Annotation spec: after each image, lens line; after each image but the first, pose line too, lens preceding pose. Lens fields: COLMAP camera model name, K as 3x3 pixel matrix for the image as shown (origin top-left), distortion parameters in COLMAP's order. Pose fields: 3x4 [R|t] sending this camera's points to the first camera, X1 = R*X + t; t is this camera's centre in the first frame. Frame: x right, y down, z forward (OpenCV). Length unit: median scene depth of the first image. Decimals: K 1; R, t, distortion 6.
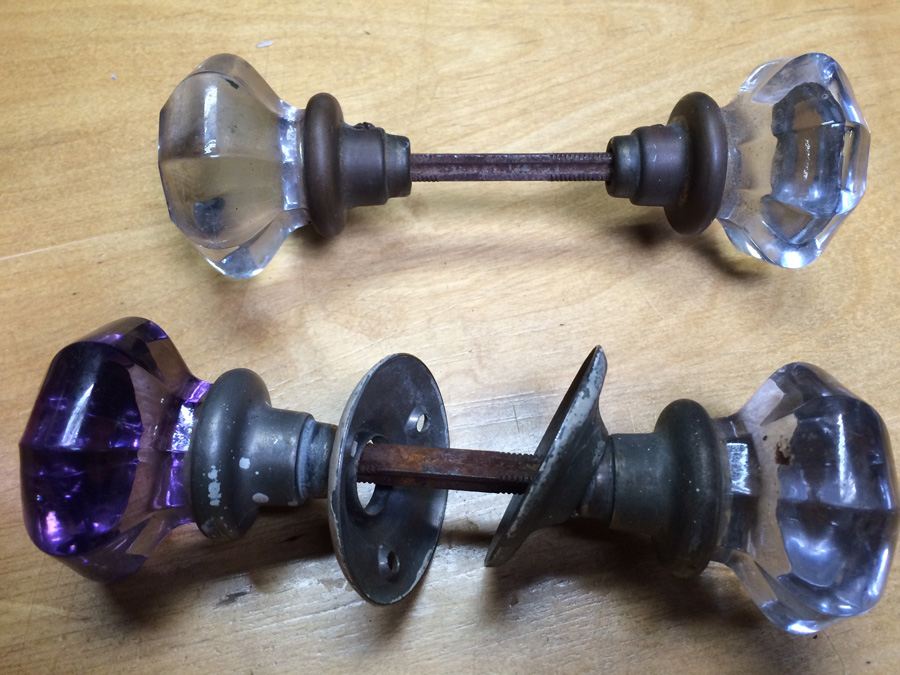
lens RADIAL K [[778.5, 0, 451.9], [0, 778.5, 337.7], [0, 0, 1]] dist [0.022228, -0.083039]
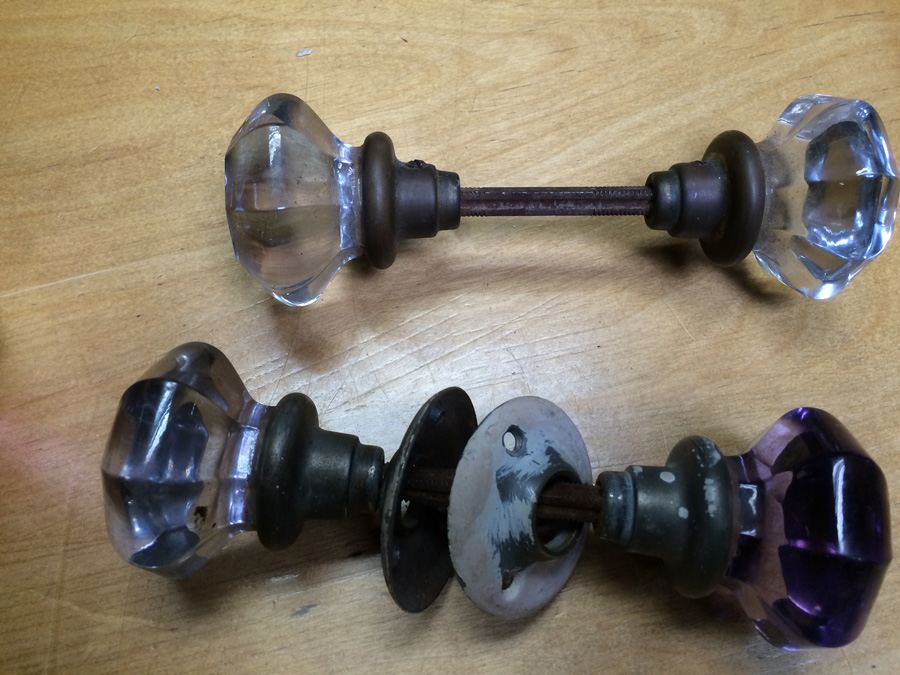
lens RADIAL K [[778.5, 0, 450.3], [0, 778.5, 338.9], [0, 0, 1]] dist [0.022228, -0.083039]
pose [[0.999993, 0.002373, 0.003001, -0.062499], [-0.002646, 0.995503, 0.094698, -0.122841], [-0.002762, -0.094705, 0.995502, -0.054663]]
